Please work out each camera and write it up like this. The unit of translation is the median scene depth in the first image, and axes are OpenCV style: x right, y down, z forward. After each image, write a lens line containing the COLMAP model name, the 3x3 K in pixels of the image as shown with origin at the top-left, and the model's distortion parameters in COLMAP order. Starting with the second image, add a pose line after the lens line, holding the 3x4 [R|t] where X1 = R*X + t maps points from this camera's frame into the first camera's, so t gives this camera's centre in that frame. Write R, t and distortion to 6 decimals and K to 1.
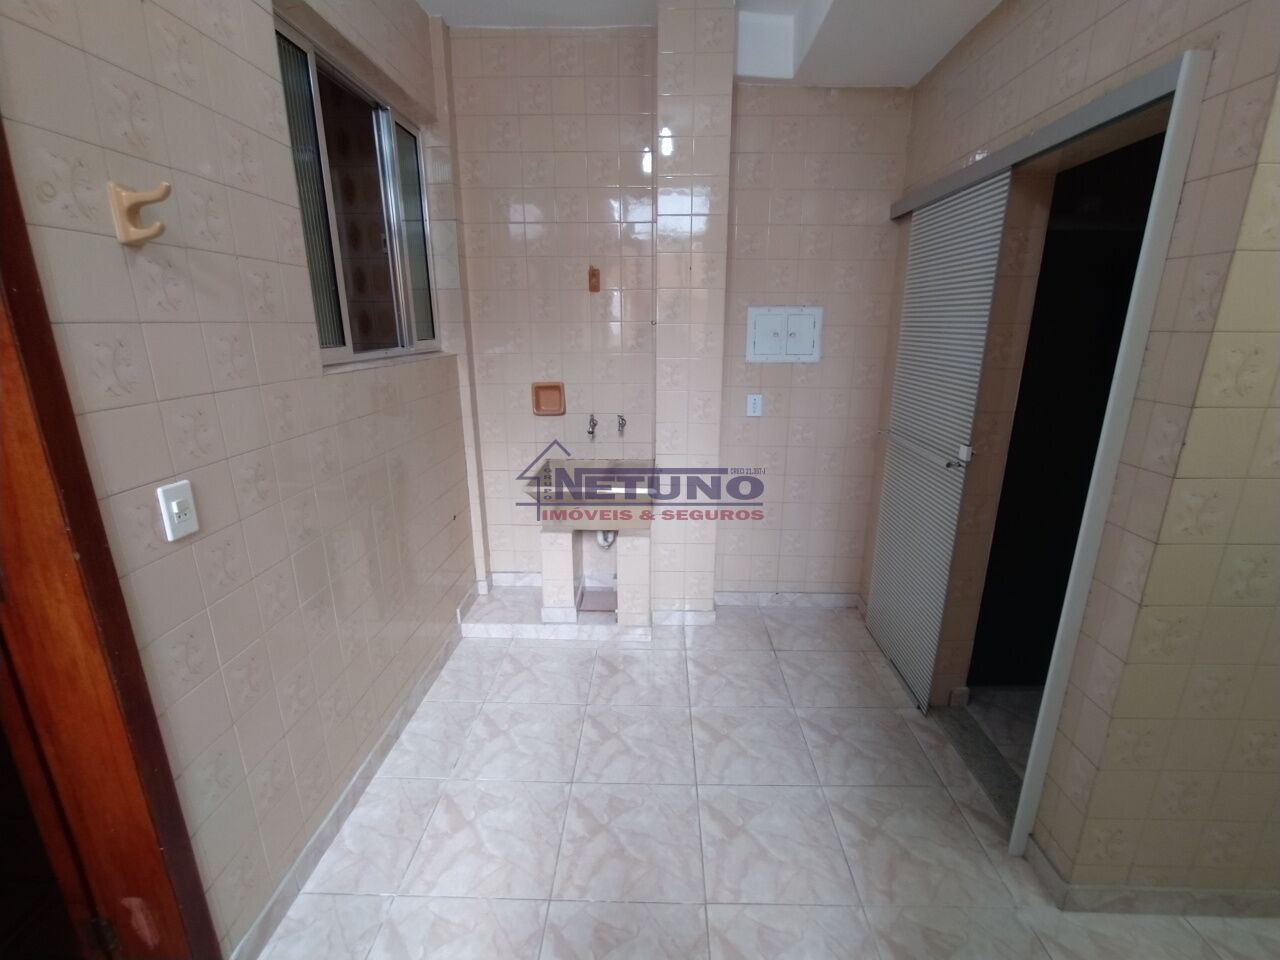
lens RADIAL K [[584.2, 0, 645.6], [0, 584.2, 487.7], [0, 0, 1]] dist [-0.013263, 0.002295]
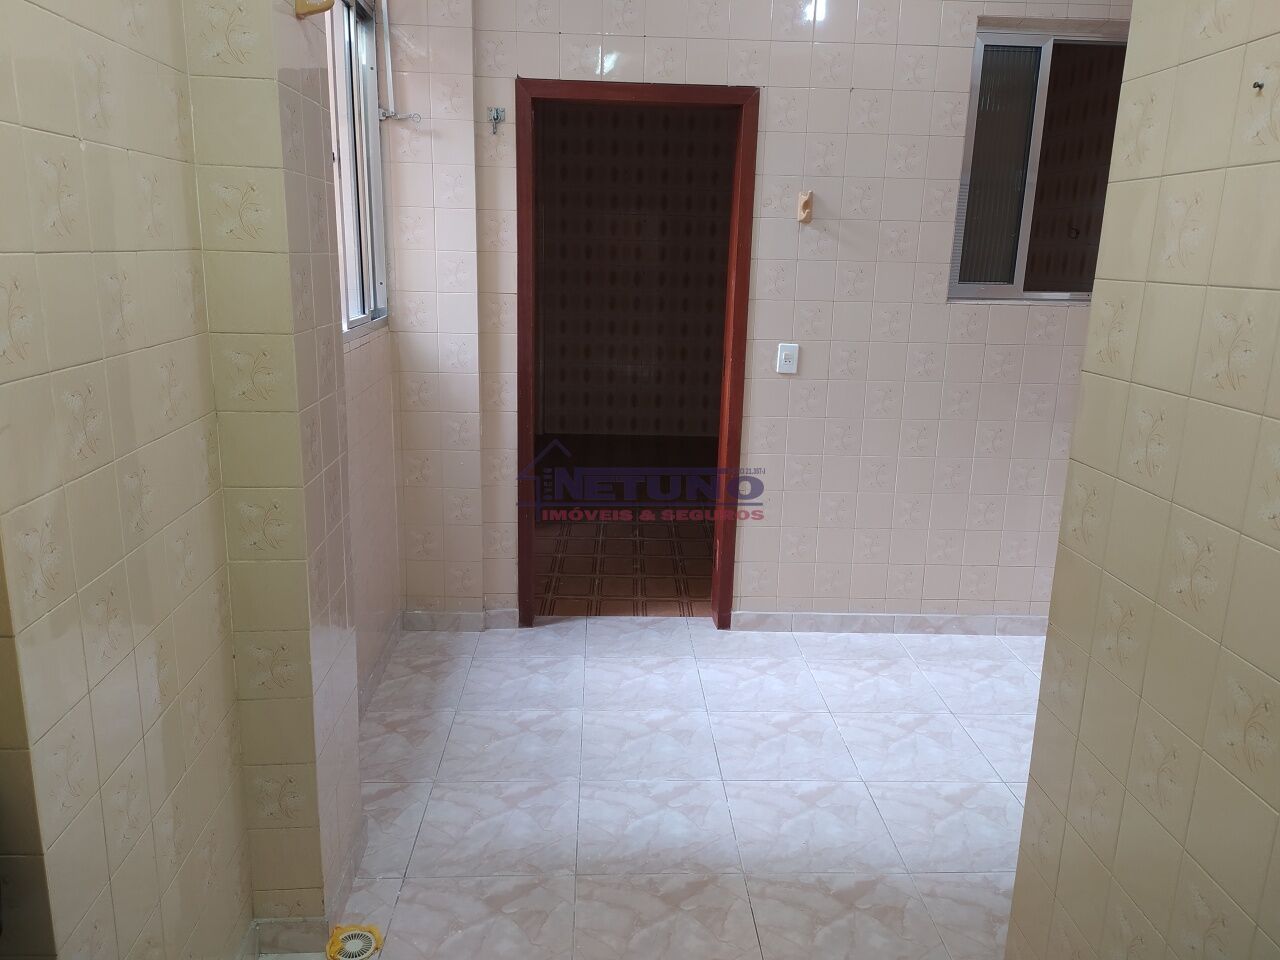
lens RADIAL K [[941.0, 0, 638.9], [0, 941.0, 478.7], [0, 0, 1]] dist [-0.002134, 0.000231]
pose [[0.043729, 0.234630, -0.971101, 2.186934], [-0.293319, 0.932207, 0.212025, -0.101040], [0.955014, 0.275570, 0.109586, 0.308501]]
